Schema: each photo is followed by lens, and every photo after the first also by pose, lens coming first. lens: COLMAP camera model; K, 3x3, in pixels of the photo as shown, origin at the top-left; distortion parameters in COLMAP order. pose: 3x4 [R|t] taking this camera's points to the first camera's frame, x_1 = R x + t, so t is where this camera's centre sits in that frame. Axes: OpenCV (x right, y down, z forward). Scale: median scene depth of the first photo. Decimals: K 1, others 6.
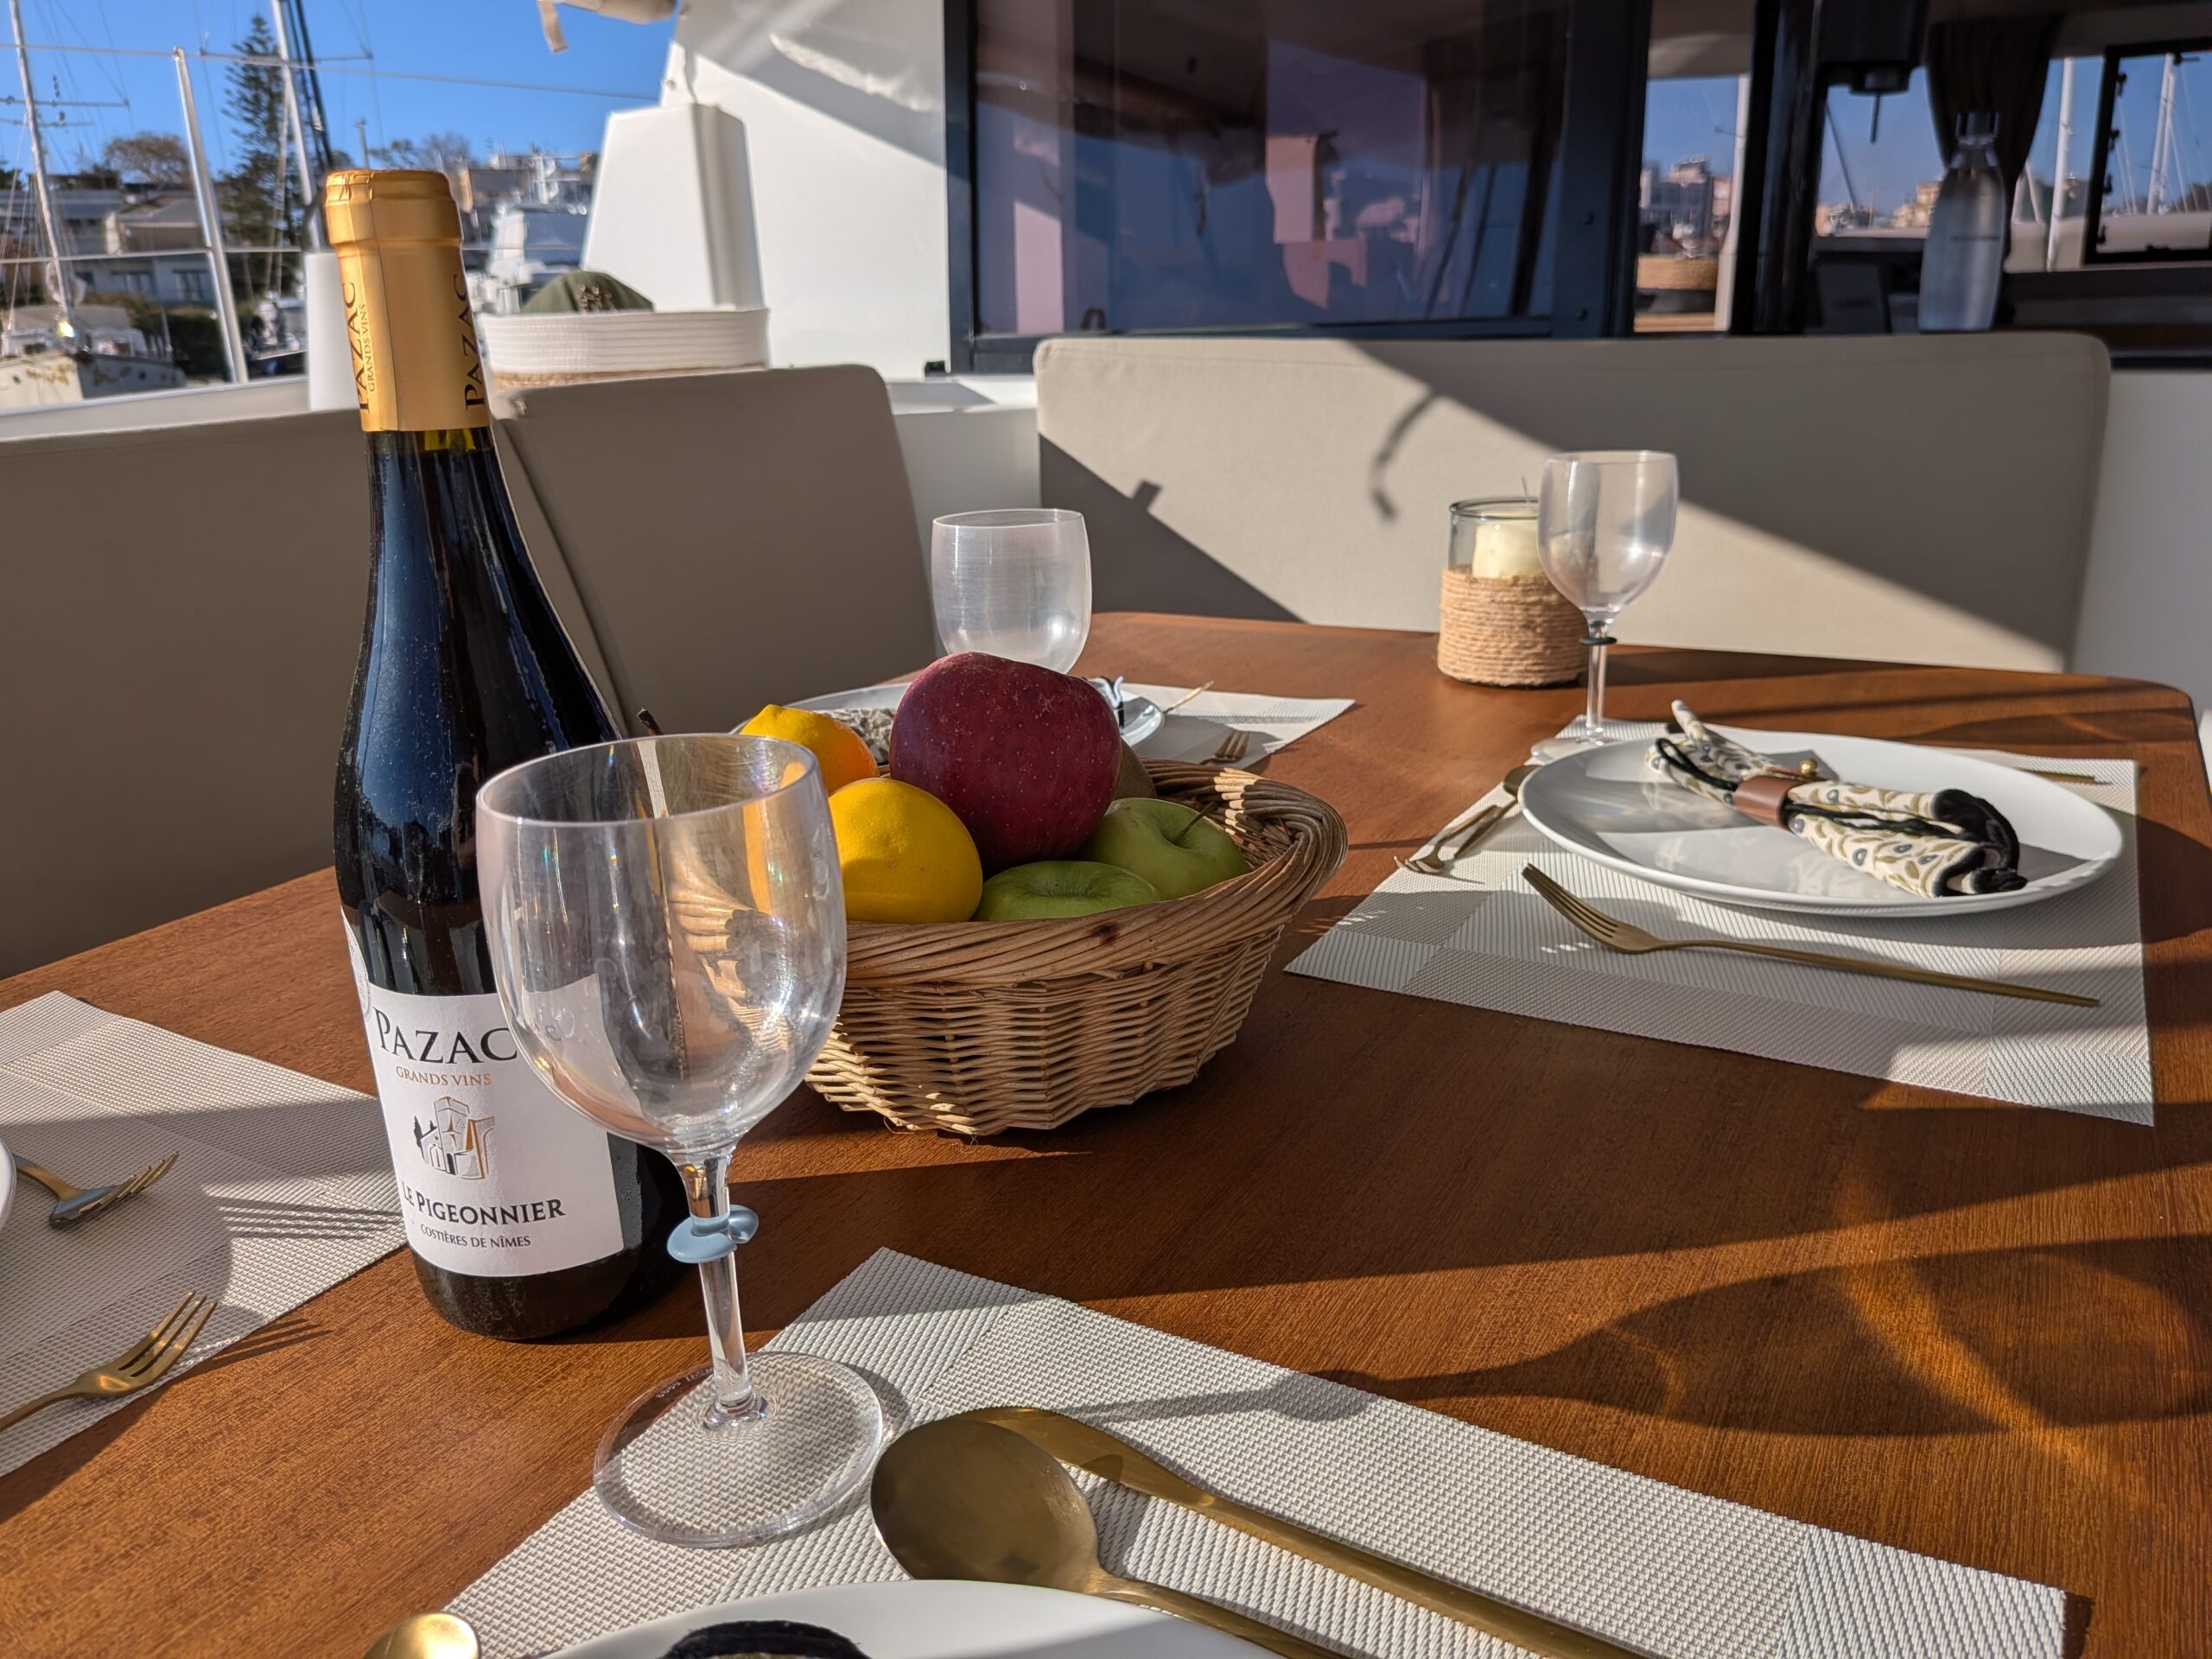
lens RADIAL K [[1600.0, 0, 1109.1], [0, 1600.0, 838.3], [0, 0, 1]] dist [0.076393, -0.136516]
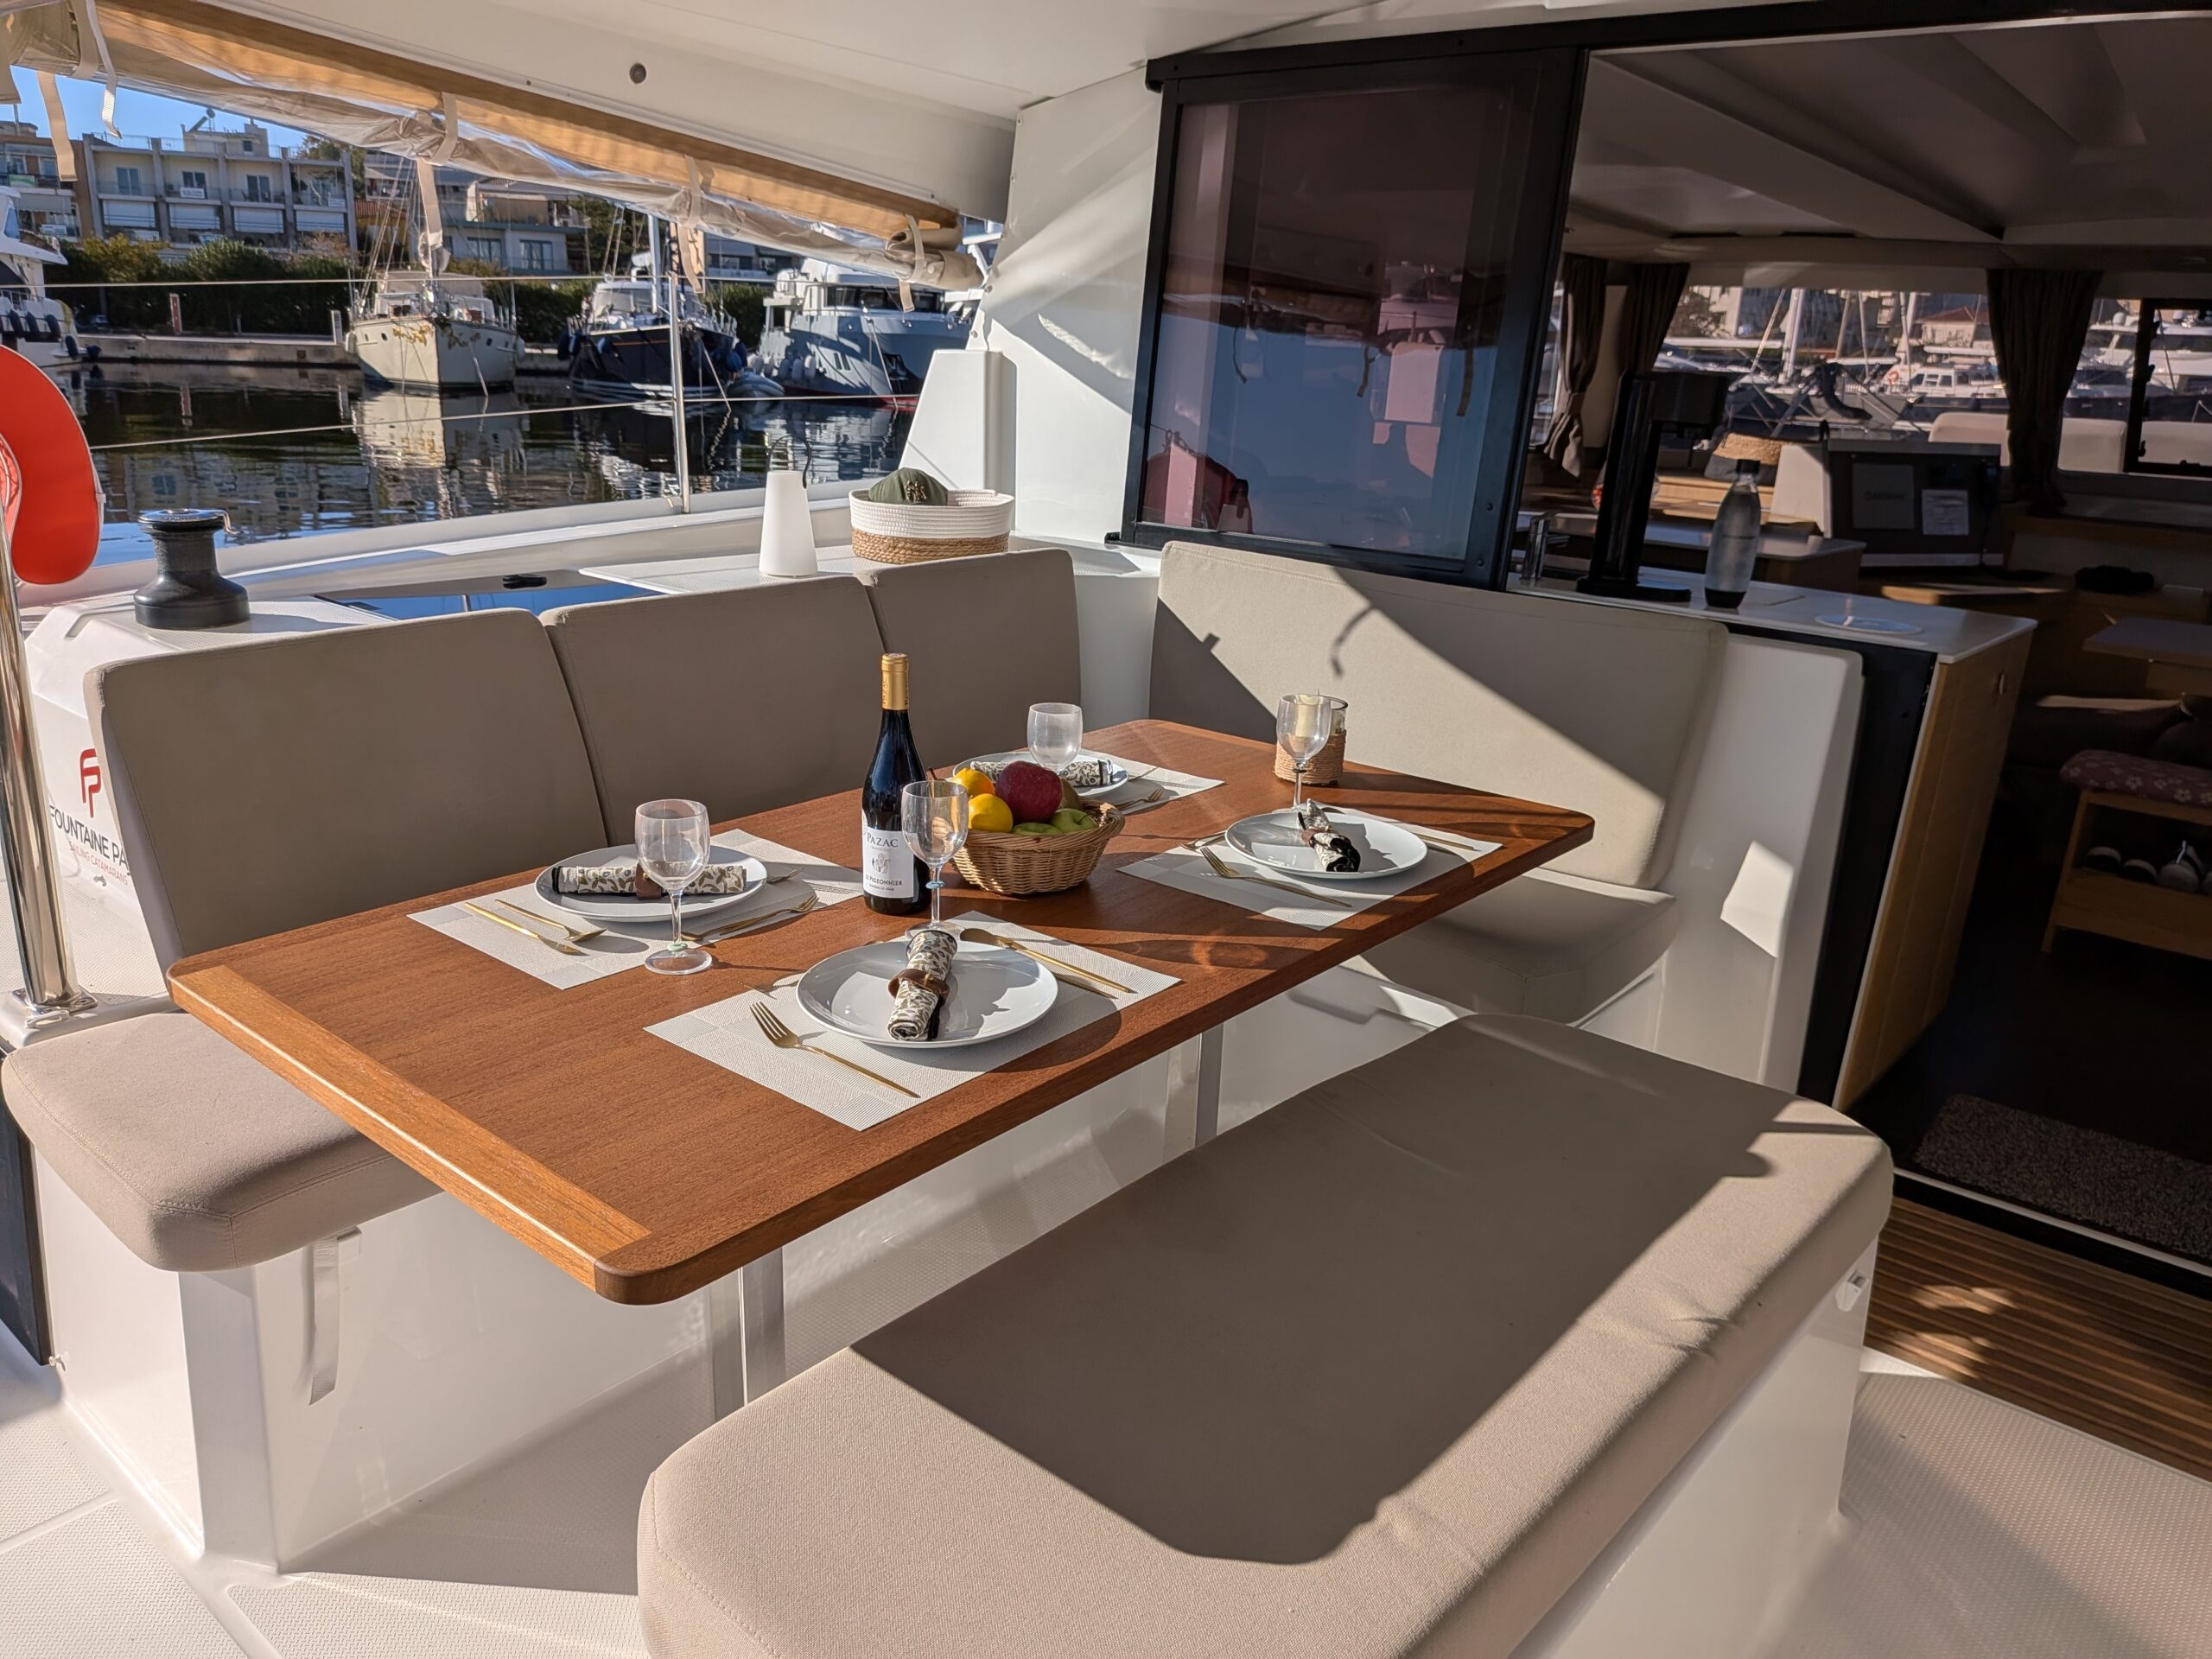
lens RADIAL K [[1600.0, 0, 1109.1], [0, 1600.0, 838.3], [0, 0, 1]] dist [0.076393, -0.136516]
pose [[0.983494, 0.121973, -0.133651, 0.183343], [-0.123207, 0.992381, -0.000972, 0.009967], [0.132514, 0.017422, 0.991028, -0.758588]]
